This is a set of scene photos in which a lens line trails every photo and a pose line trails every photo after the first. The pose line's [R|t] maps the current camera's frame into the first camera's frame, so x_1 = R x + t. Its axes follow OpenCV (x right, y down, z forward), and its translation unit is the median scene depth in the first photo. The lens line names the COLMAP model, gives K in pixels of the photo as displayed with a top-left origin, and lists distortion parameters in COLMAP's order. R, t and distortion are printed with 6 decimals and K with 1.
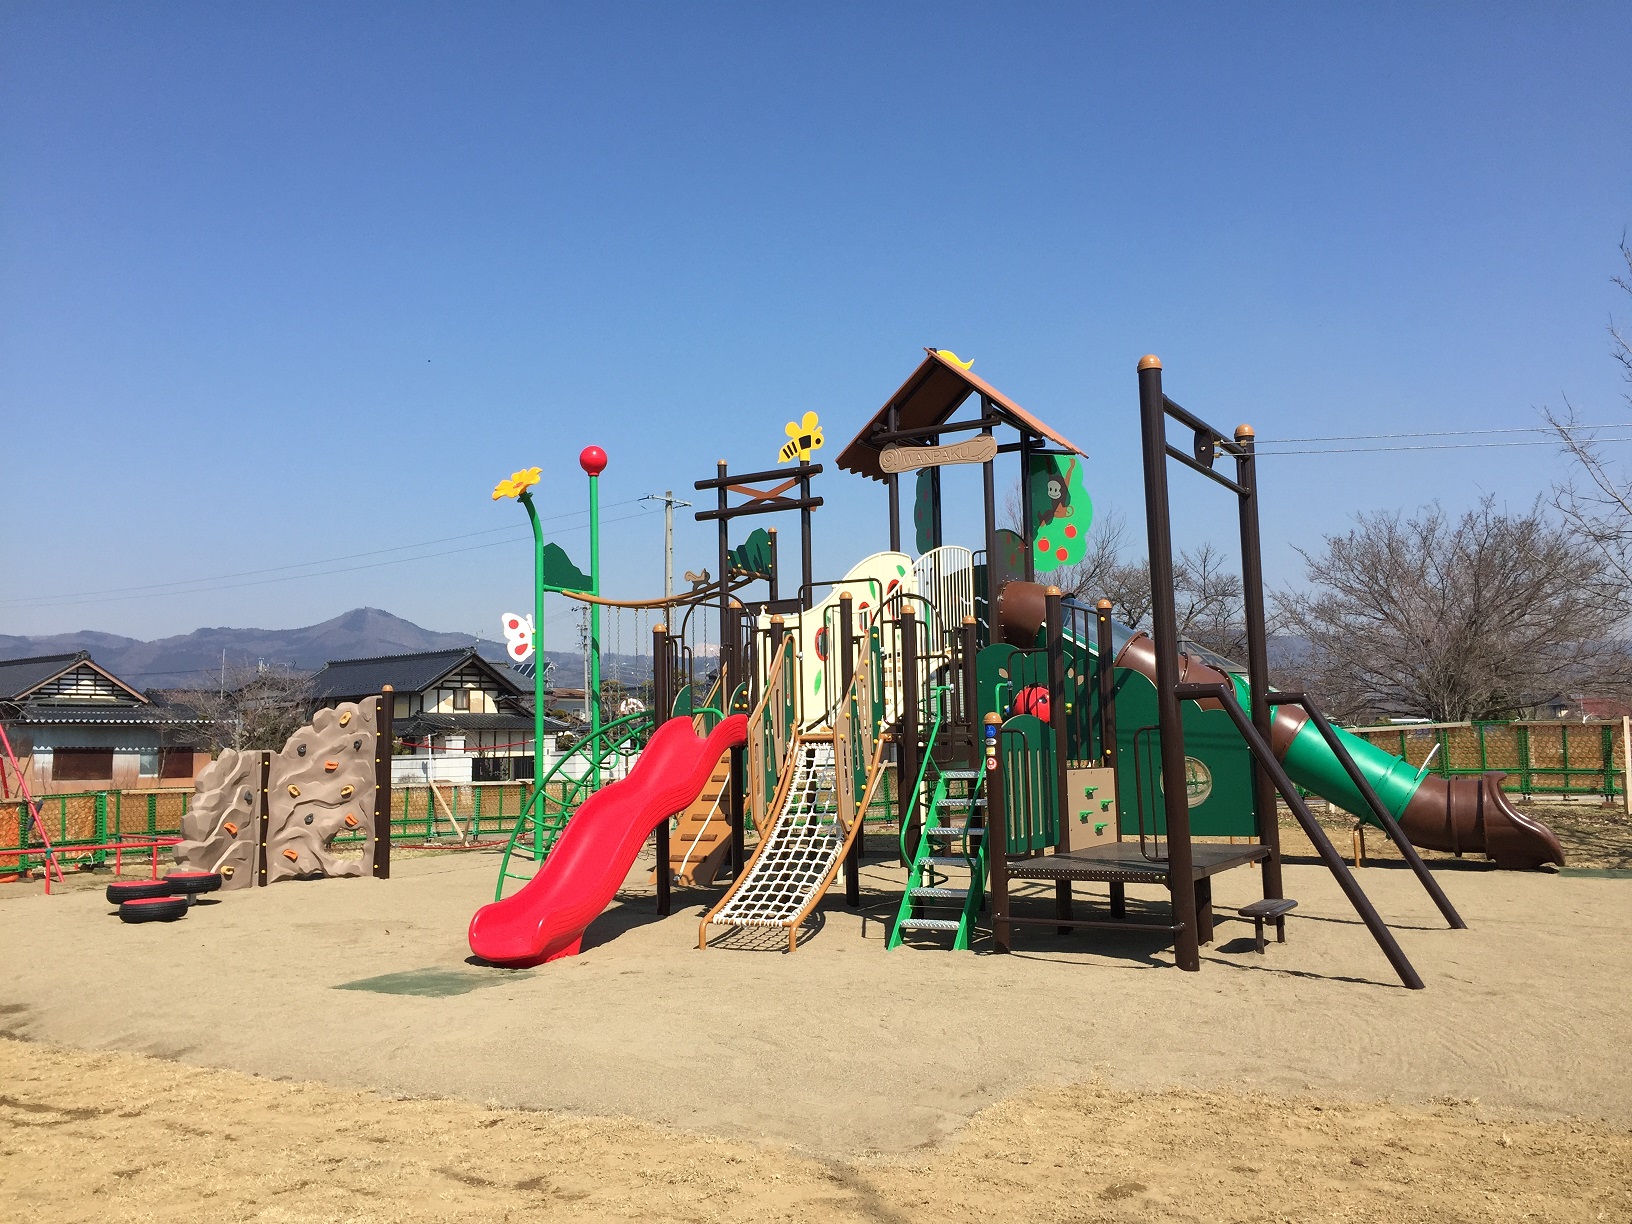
lens RADIAL K [[1428.8, 0, 816.0], [0, 1428.8, 612.0], [0, 0, 1]] dist [0.002584, -0.002513]
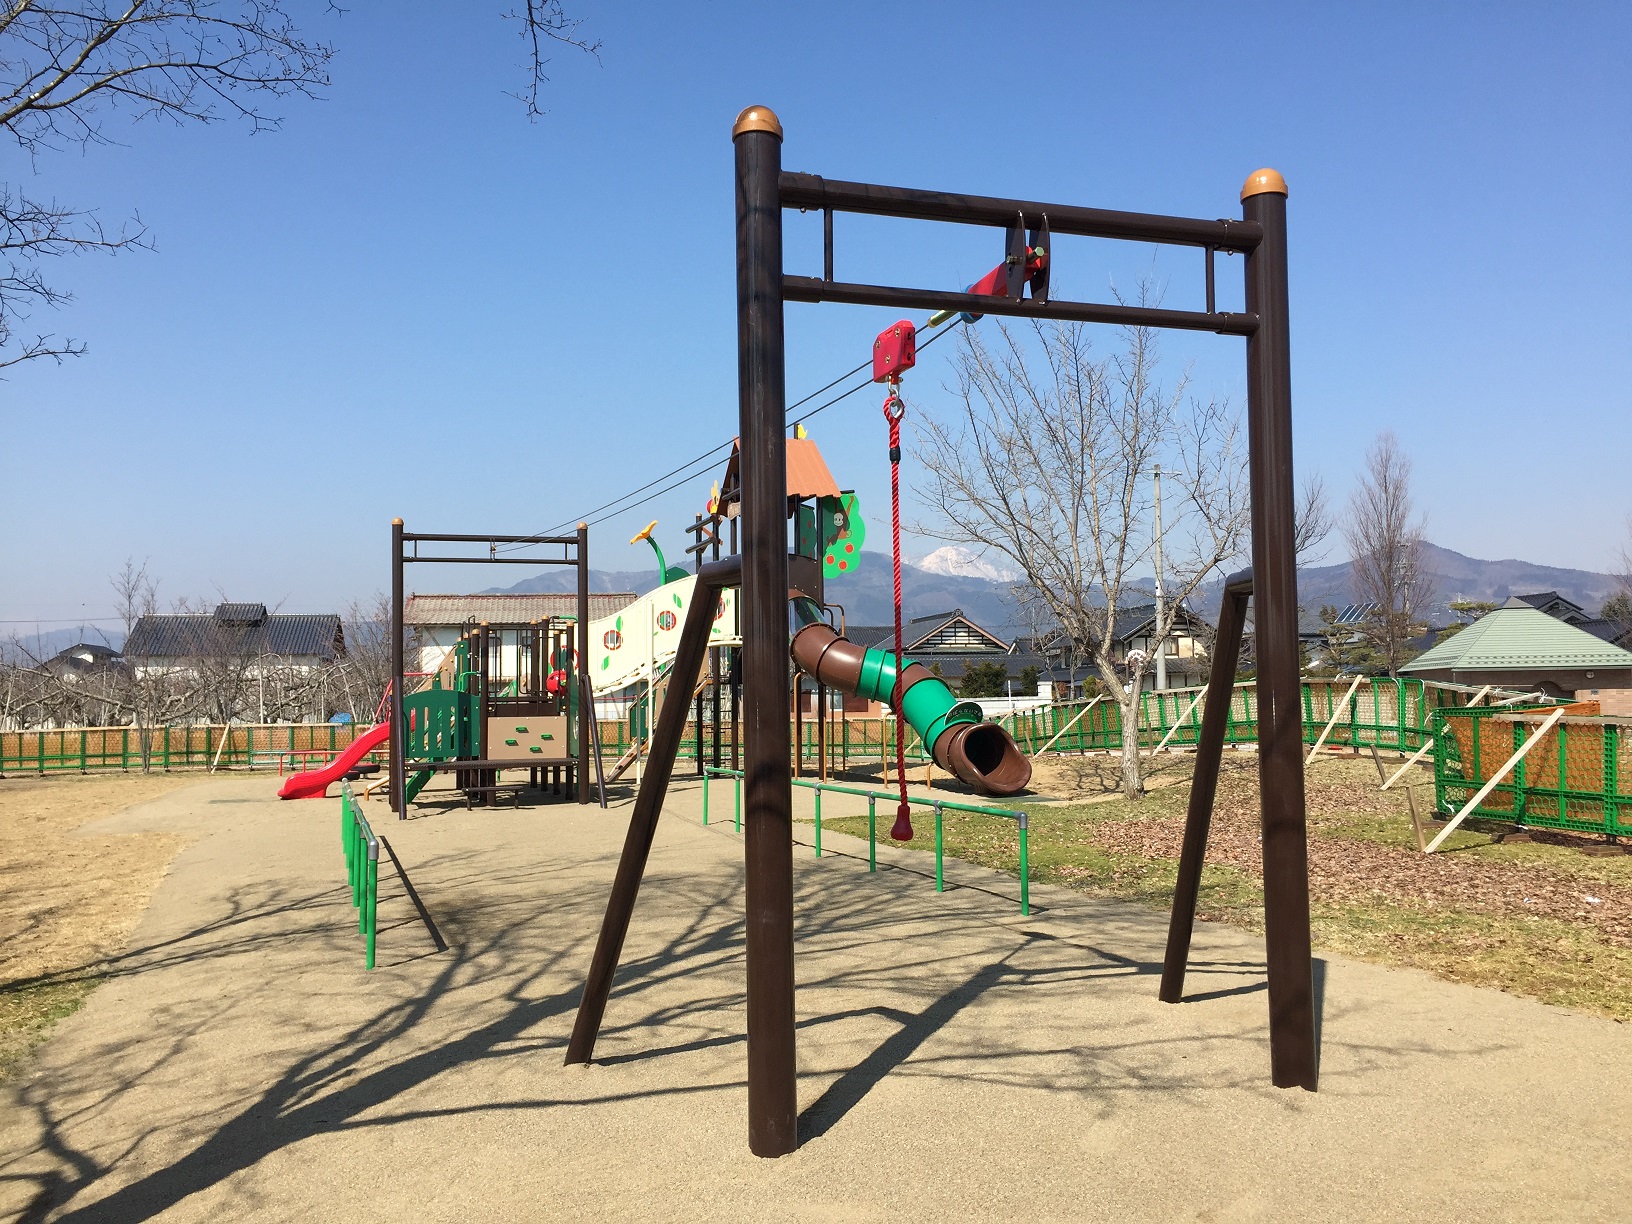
lens RADIAL K [[1428.8, 0, 816.0], [0, 1428.8, 612.0], [0, 0, 1]] dist [0.002584, -0.002513]
pose [[0.772193, -0.033413, -0.634509, 0.922251], [0.061236, 0.997881, 0.021976, -0.023334], [0.632430, -0.055825, 0.772603, -0.103299]]
